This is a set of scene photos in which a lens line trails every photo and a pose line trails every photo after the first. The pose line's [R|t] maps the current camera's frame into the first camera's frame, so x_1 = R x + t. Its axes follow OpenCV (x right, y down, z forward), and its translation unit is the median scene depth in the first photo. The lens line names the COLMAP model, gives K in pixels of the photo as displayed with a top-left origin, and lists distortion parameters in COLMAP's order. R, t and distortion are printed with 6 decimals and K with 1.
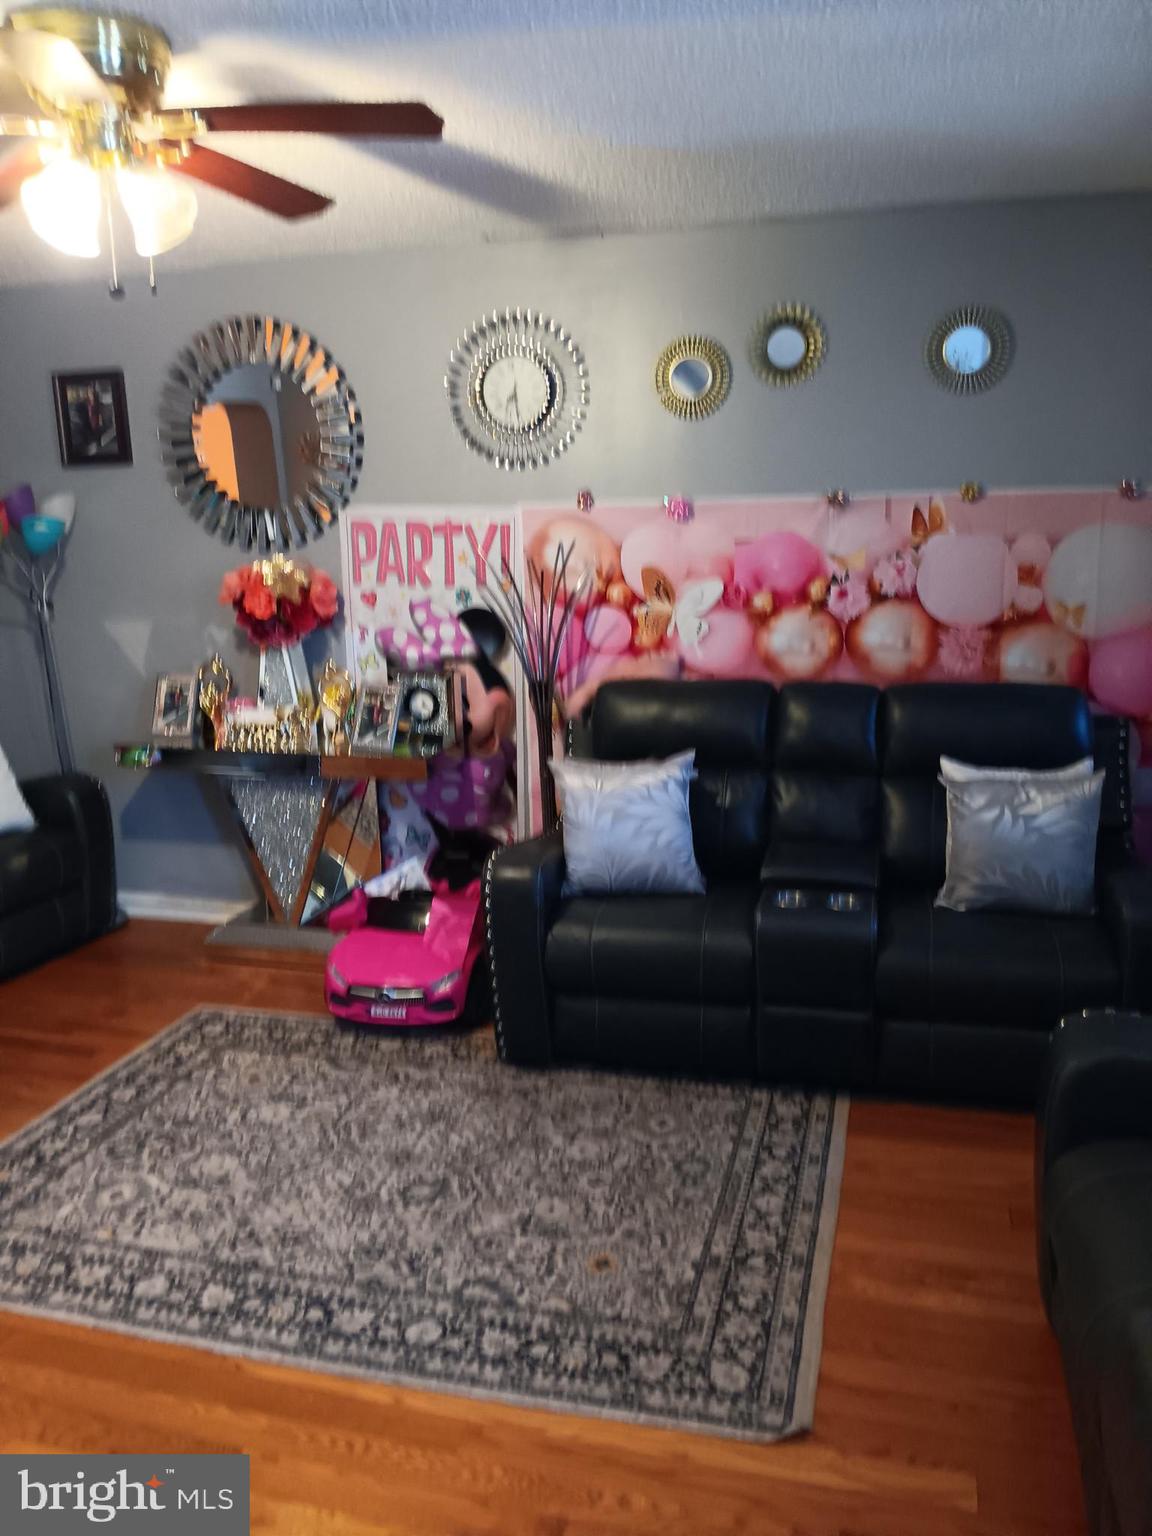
lens RADIAL K [[1179.2, 0, 578.8], [0, 1179.2, 766.3], [0, 0, 1]] dist [0.070108, -0.148663]
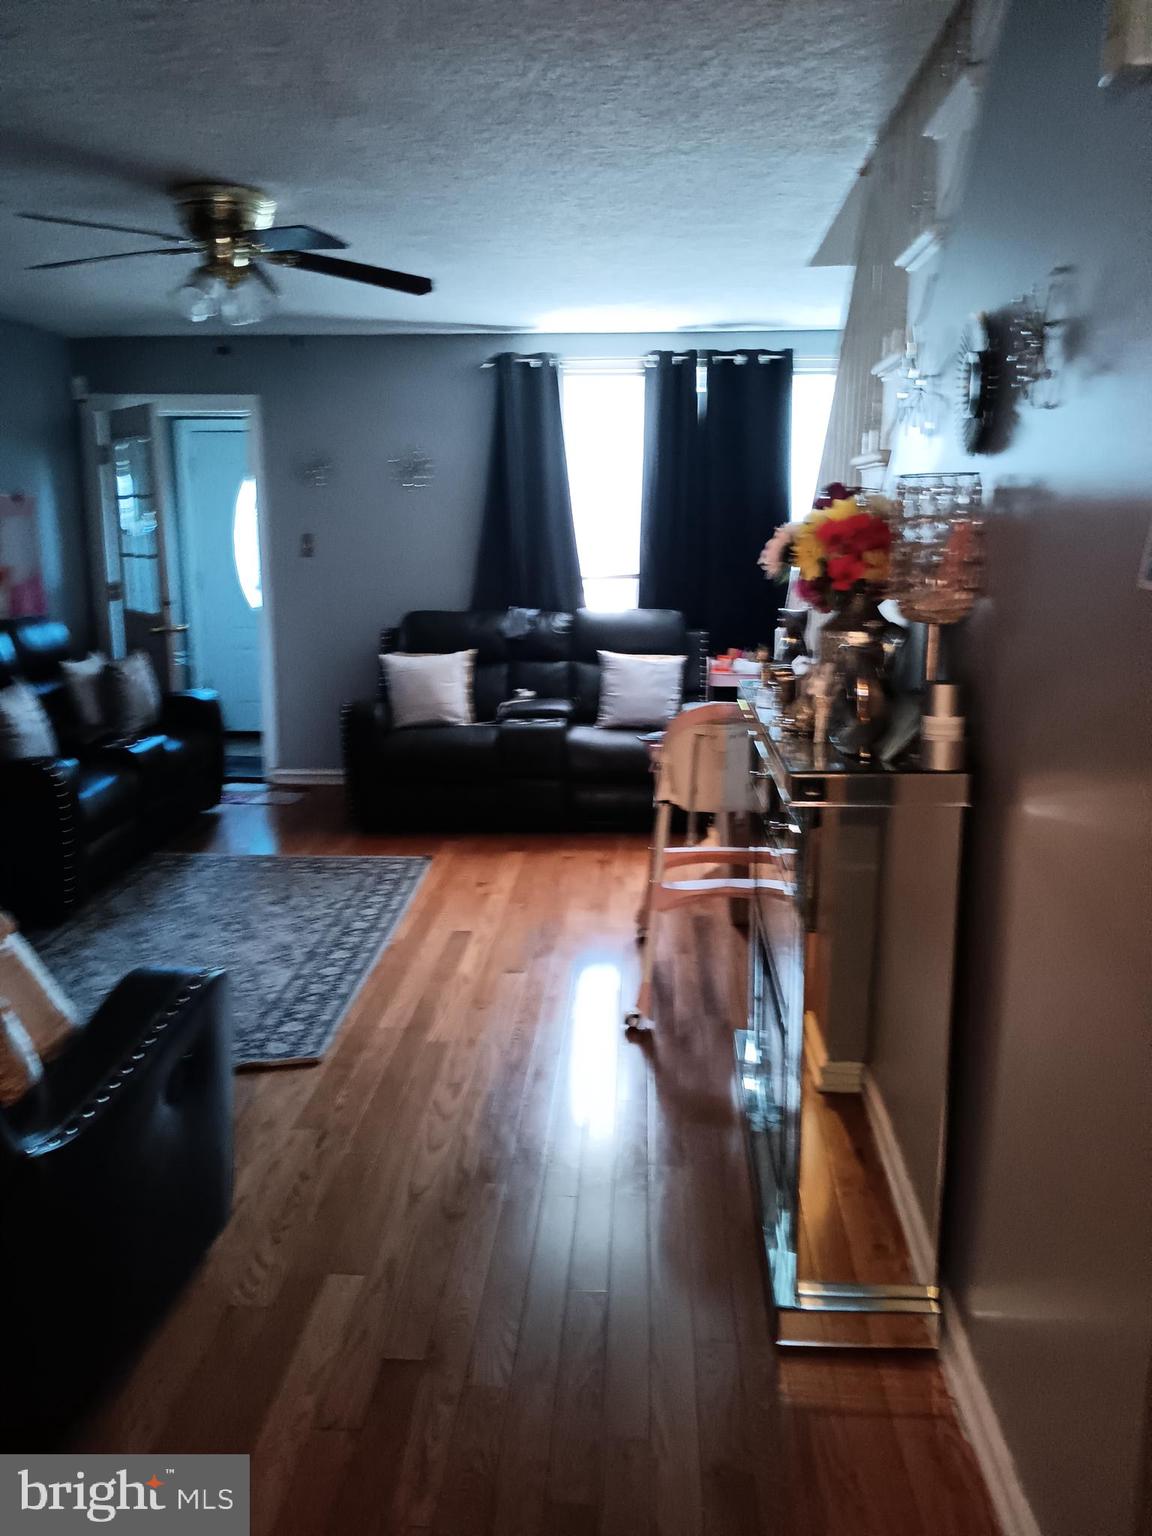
lens RADIAL K [[1179.2, 0, 560.4], [0, 1179.2, 770.1], [0, 0, 1]] dist [0.070108, -0.148663]
pose [[-0.197632, -0.188098, 0.962061, -1.577340], [0.207777, 0.951081, 0.228634, -0.103987], [-0.958003, 0.245079, -0.148881, 0.715363]]
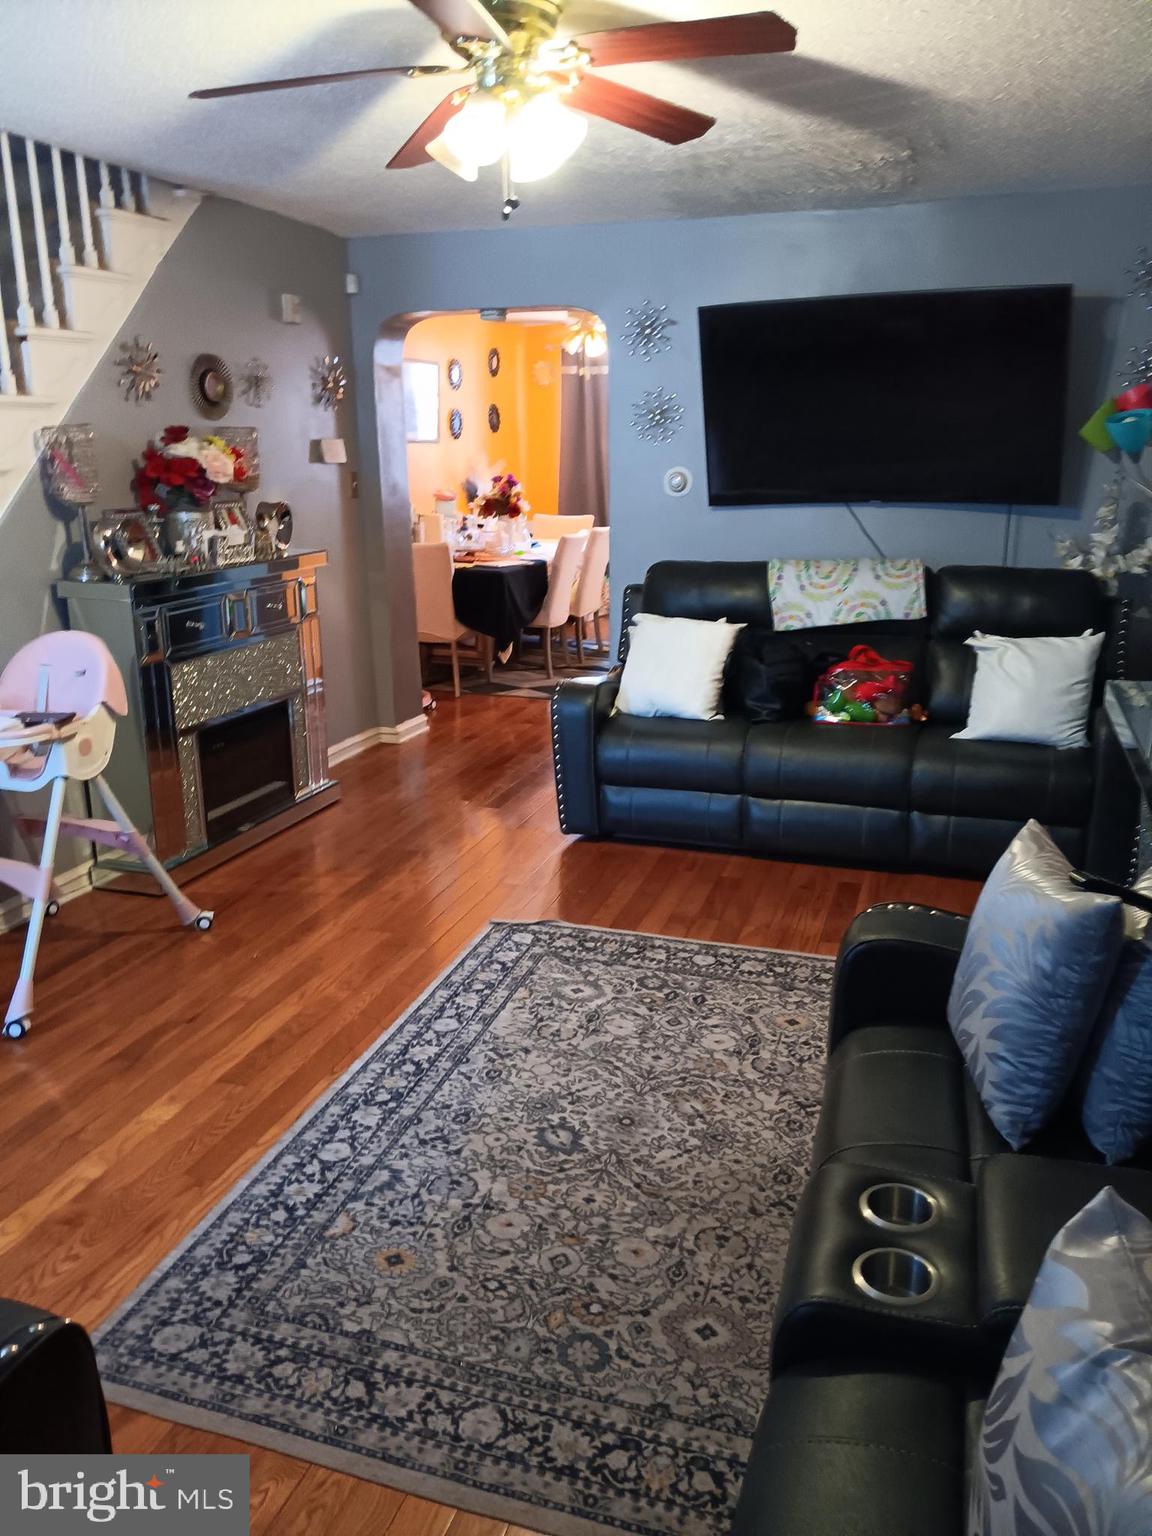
lens RADIAL K [[1179.2, 0, 581.1], [0, 1179.2, 766.3], [0, 0, 1]] dist [0.070108, -0.148663]
pose [[-0.045848, 0.288153, -0.956486, 0.645978], [-0.195276, 0.936435, 0.291473, -0.189699], [0.979676, 0.200142, 0.013336, 0.877862]]
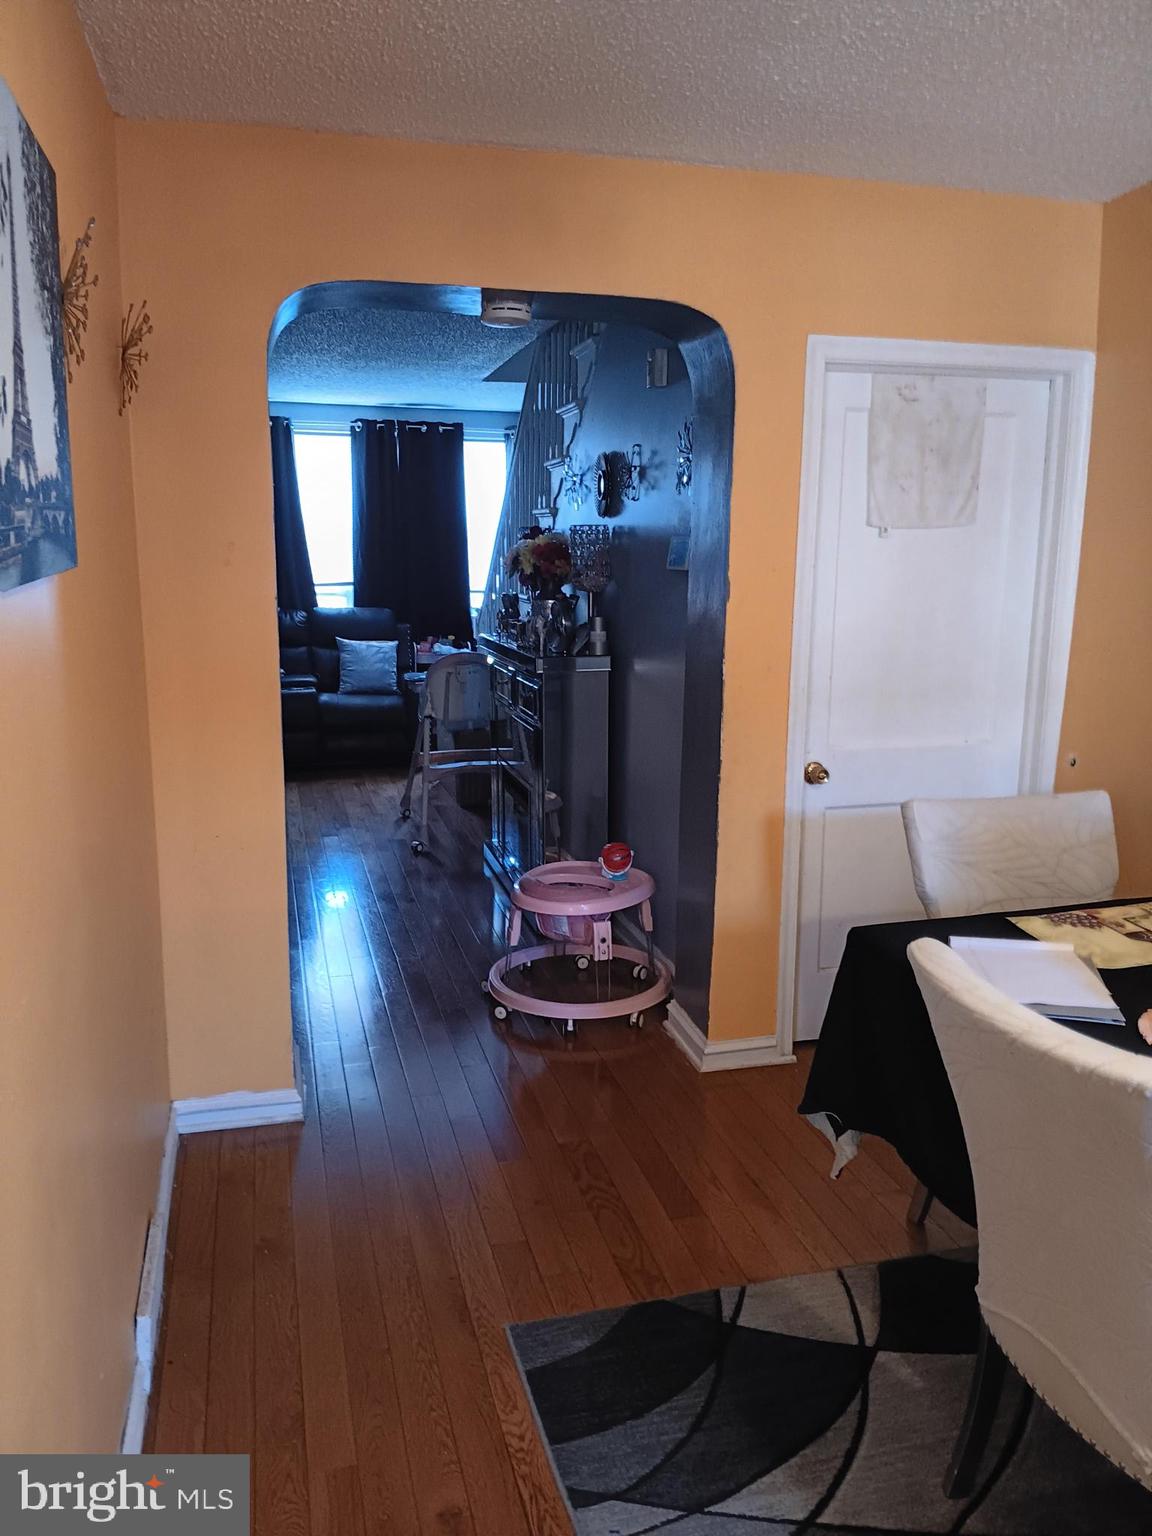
lens RADIAL K [[1179.2, 0, 580.2], [0, 1179.2, 765.9], [0, 0, 1]] dist [0.070108, -0.148663]
pose [[-0.508952, -0.149709, 0.847676, -2.731986], [0.172803, 0.946944, 0.270993, -0.241732], [-0.843272, 0.284403, -0.456079, 1.459551]]
